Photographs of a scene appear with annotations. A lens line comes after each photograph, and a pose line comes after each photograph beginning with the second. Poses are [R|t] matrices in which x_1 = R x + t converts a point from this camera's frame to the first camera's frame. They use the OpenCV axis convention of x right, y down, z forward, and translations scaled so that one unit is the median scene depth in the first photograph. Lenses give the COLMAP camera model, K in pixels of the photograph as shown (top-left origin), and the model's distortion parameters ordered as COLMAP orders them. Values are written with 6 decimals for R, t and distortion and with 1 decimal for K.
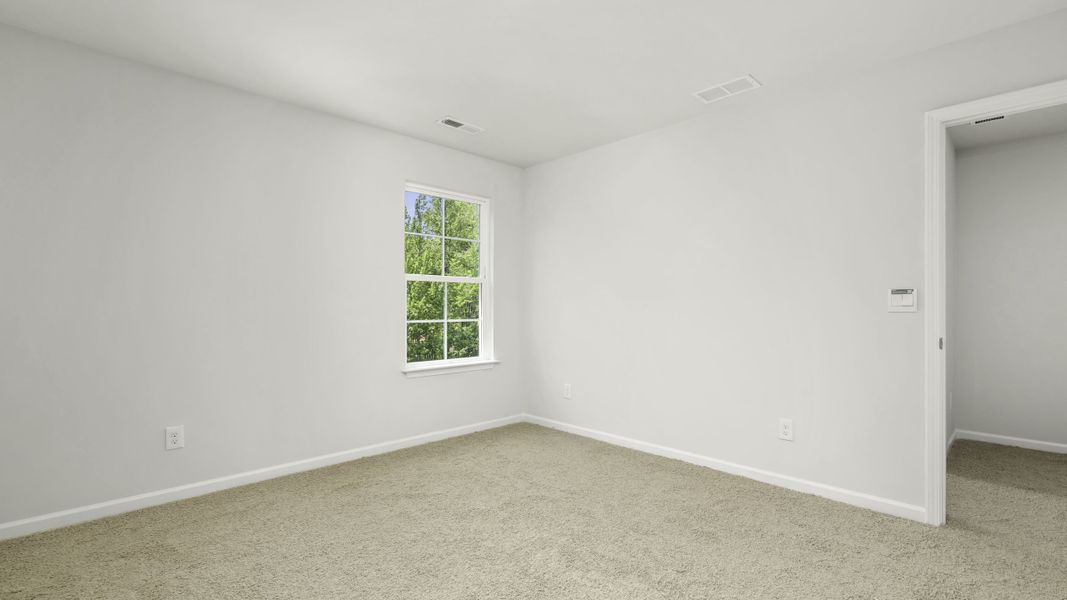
lens RADIAL K [[482.5, 0, 533.5], [0, 482.5, 300.0], [0, 0, 1]] dist [0.010764, 0.000096]
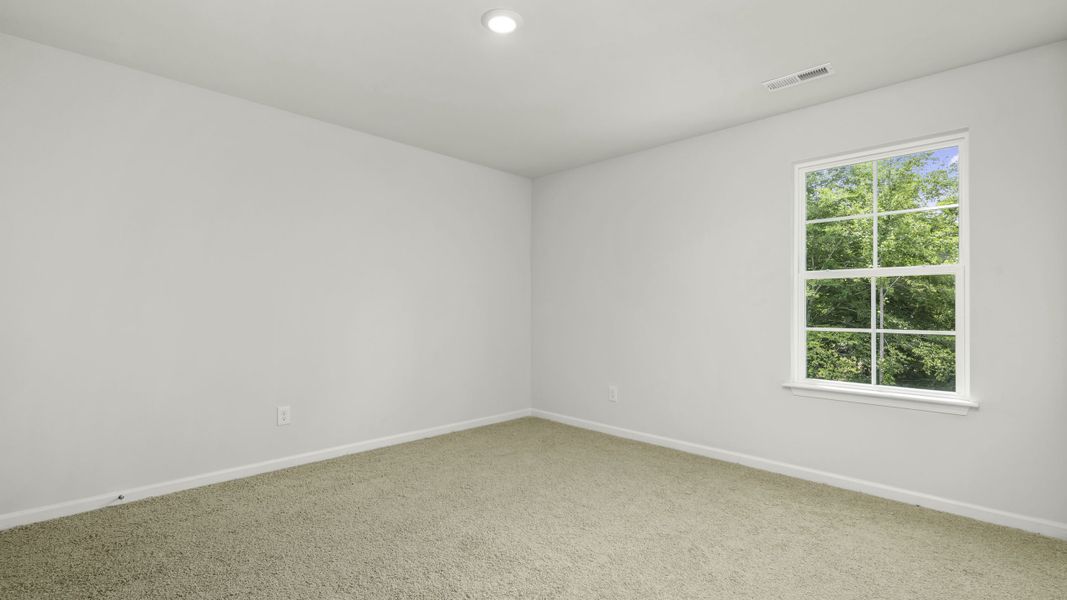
lens RADIAL K [[486.1, 0, 533.5], [0, 486.1, 300.0], [0, 0, 1]] dist [-0.001194, -0.000203]
pose [[0.010522, -0.014789, -0.999835, 0.566651], [0.011403, 0.999827, -0.014669, 0.002048], [0.999880, -0.011246, 0.010689, 0.513047]]
